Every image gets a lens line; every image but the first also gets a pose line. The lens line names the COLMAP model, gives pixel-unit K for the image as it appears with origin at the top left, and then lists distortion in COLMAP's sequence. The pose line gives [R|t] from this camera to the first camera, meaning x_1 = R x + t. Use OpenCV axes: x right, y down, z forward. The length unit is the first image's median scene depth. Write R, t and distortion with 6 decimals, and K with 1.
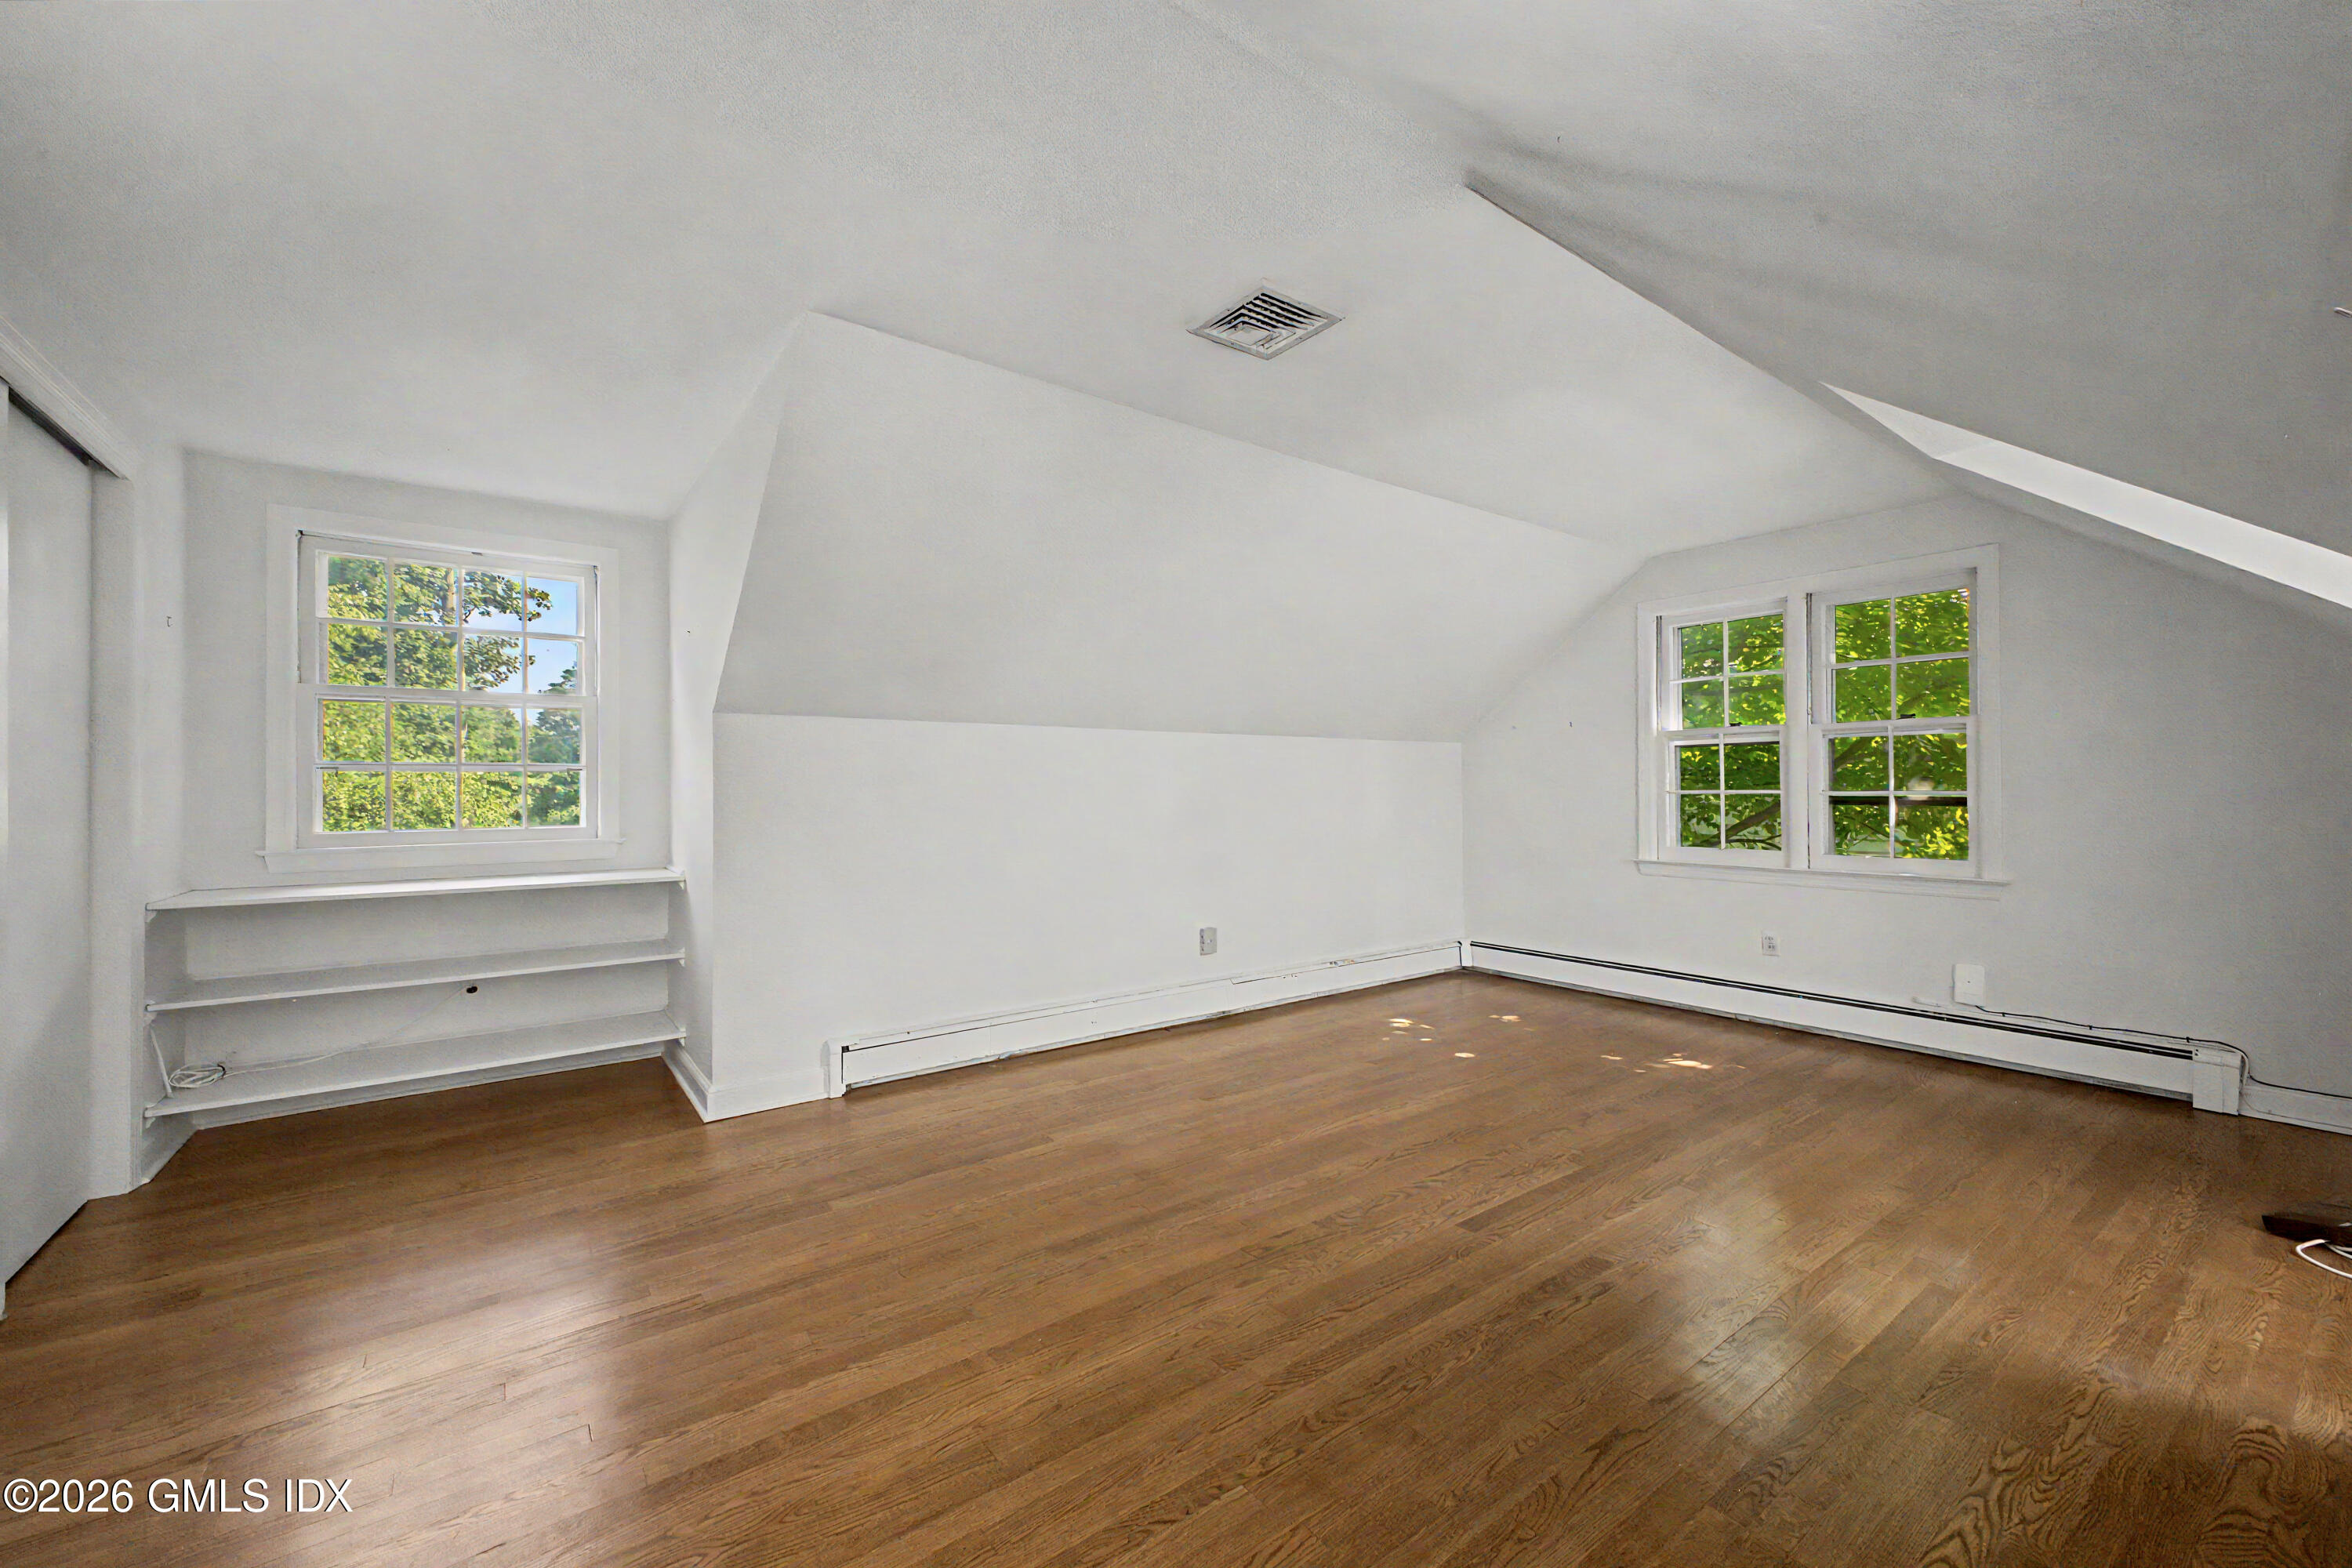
lens RADIAL K [[939.5, 0, 1194.9], [0, 939.5, 786.7], [0, 0, 1]] dist [0.001087, 0.000003]
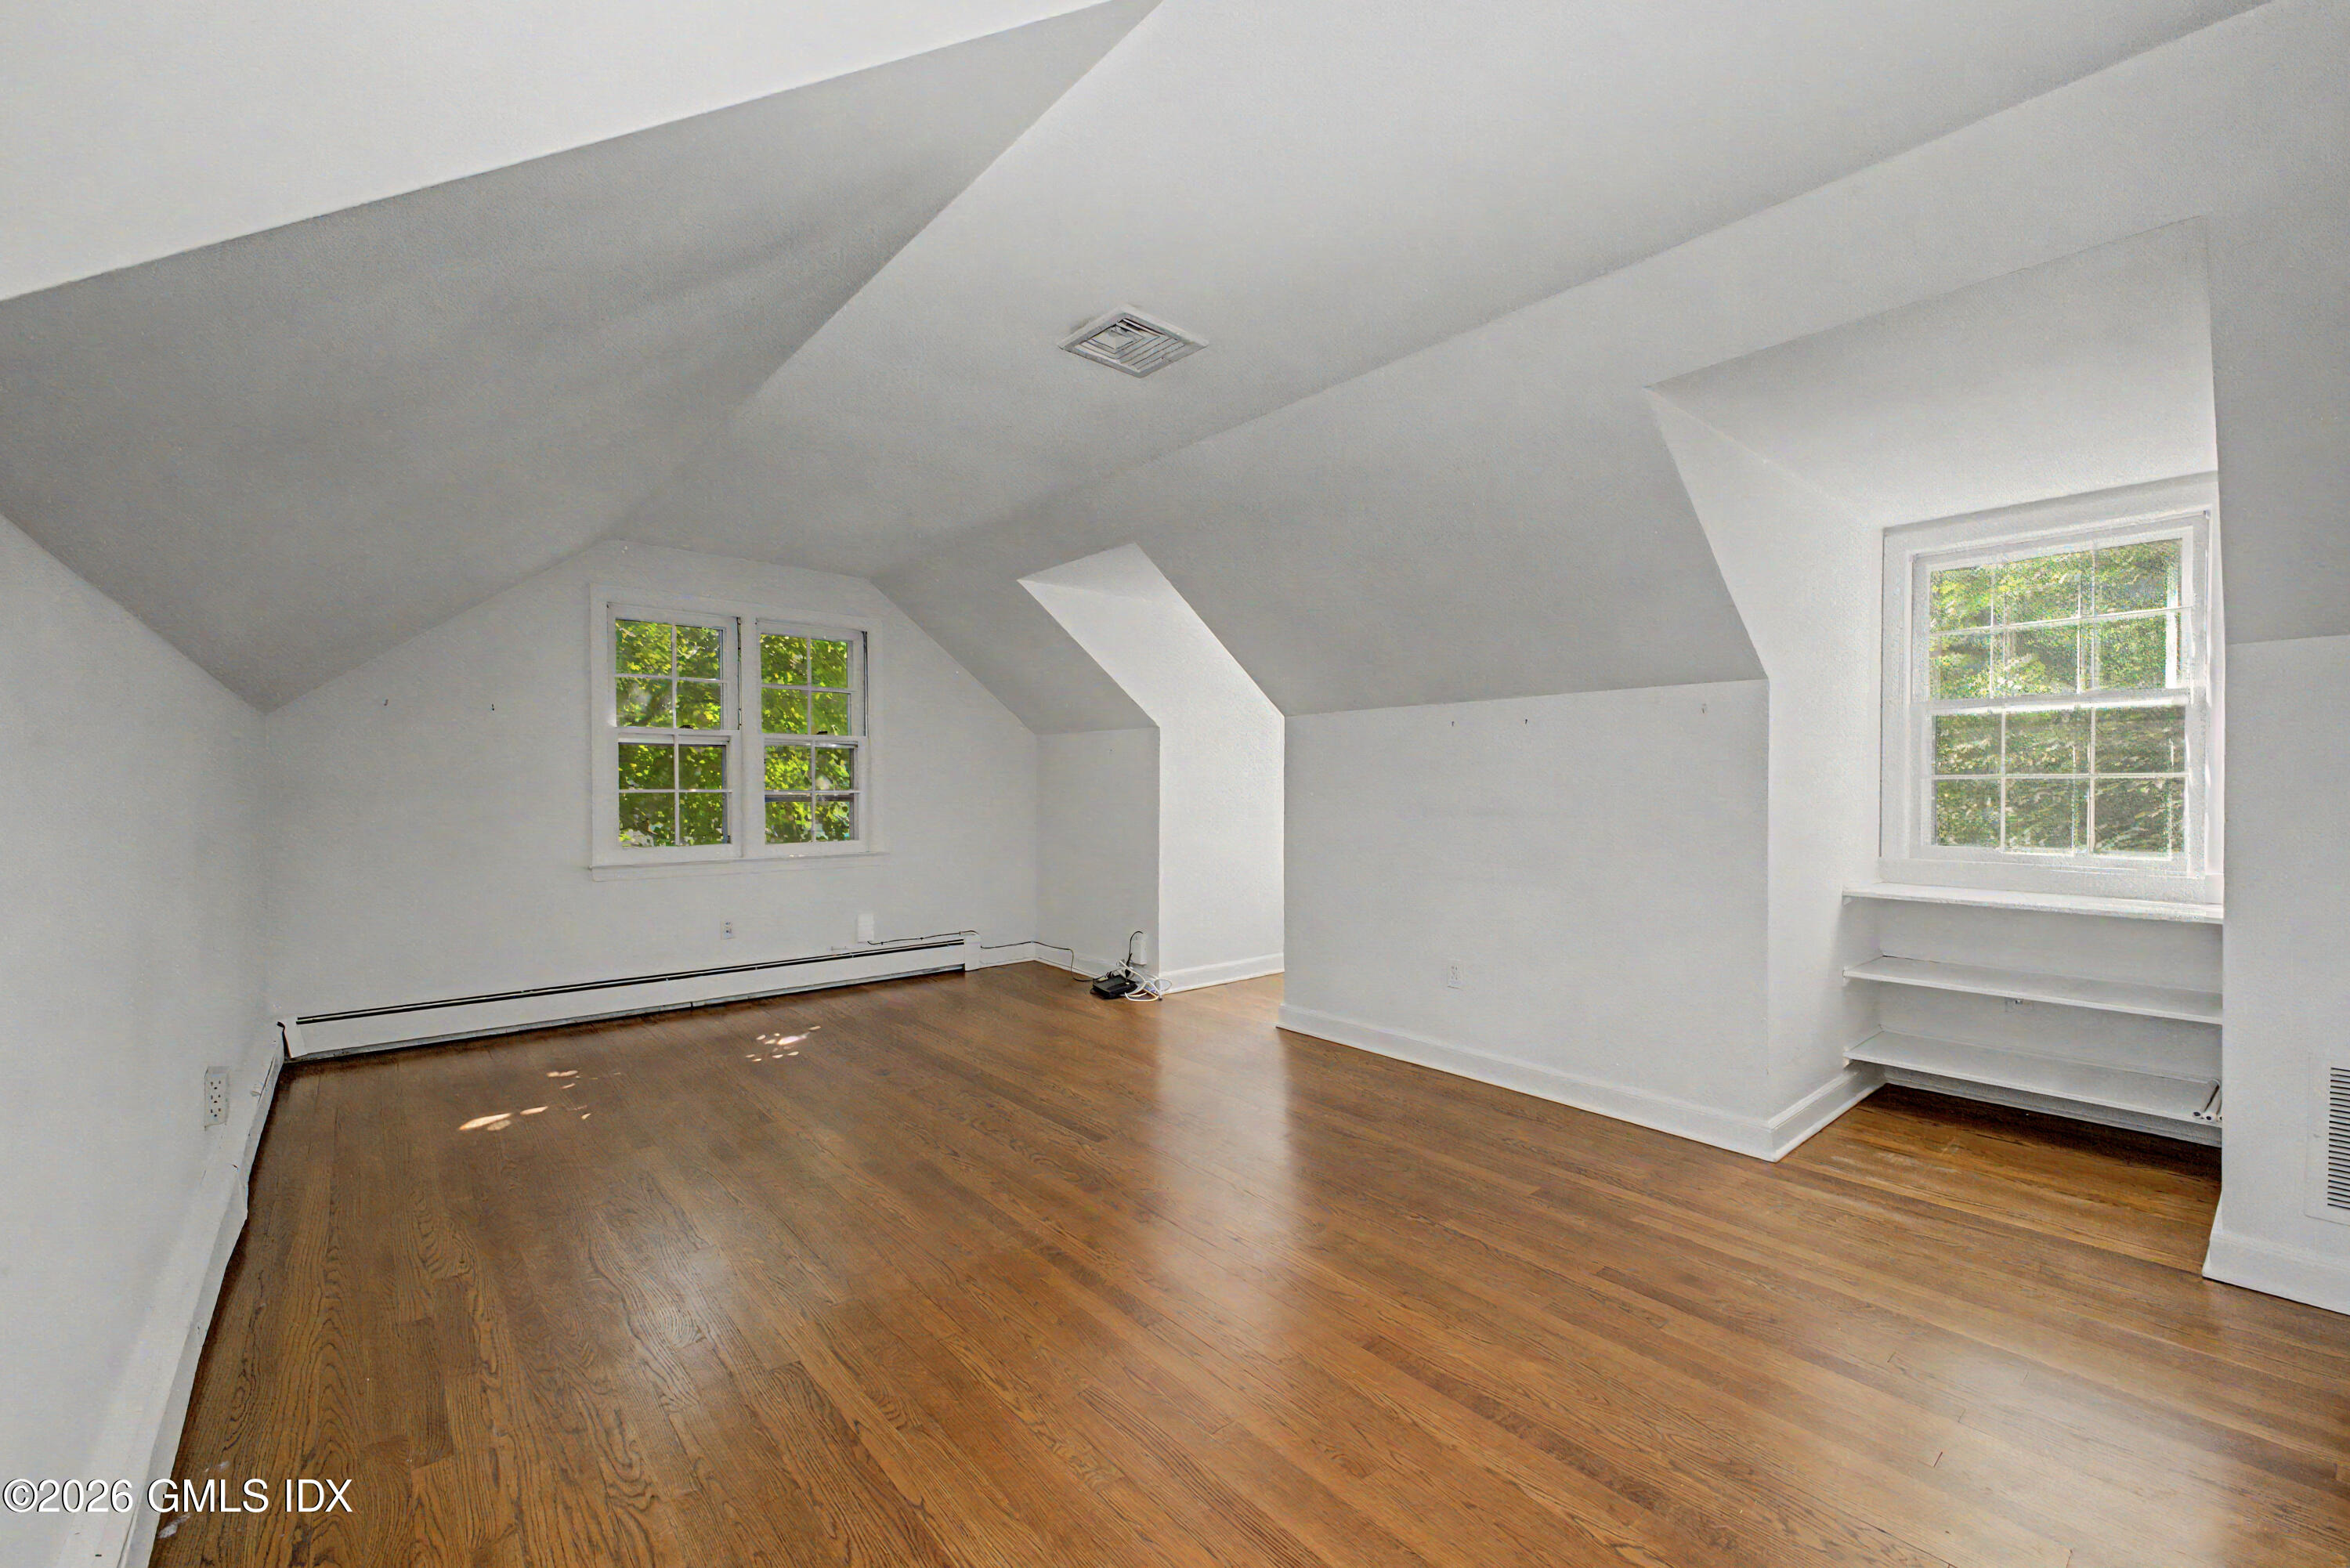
lens RADIAL K [[938.6, 0, 1190.8], [0, 938.6, 784.5], [0, 0, 1]] dist [0.001087, 0.000003]
pose [[-0.070816, 0.004601, 0.997479, -0.552494], [-0.002029, 0.999987, -0.004757, 0.002670], [-0.997487, -0.002361, -0.070806, 0.559846]]
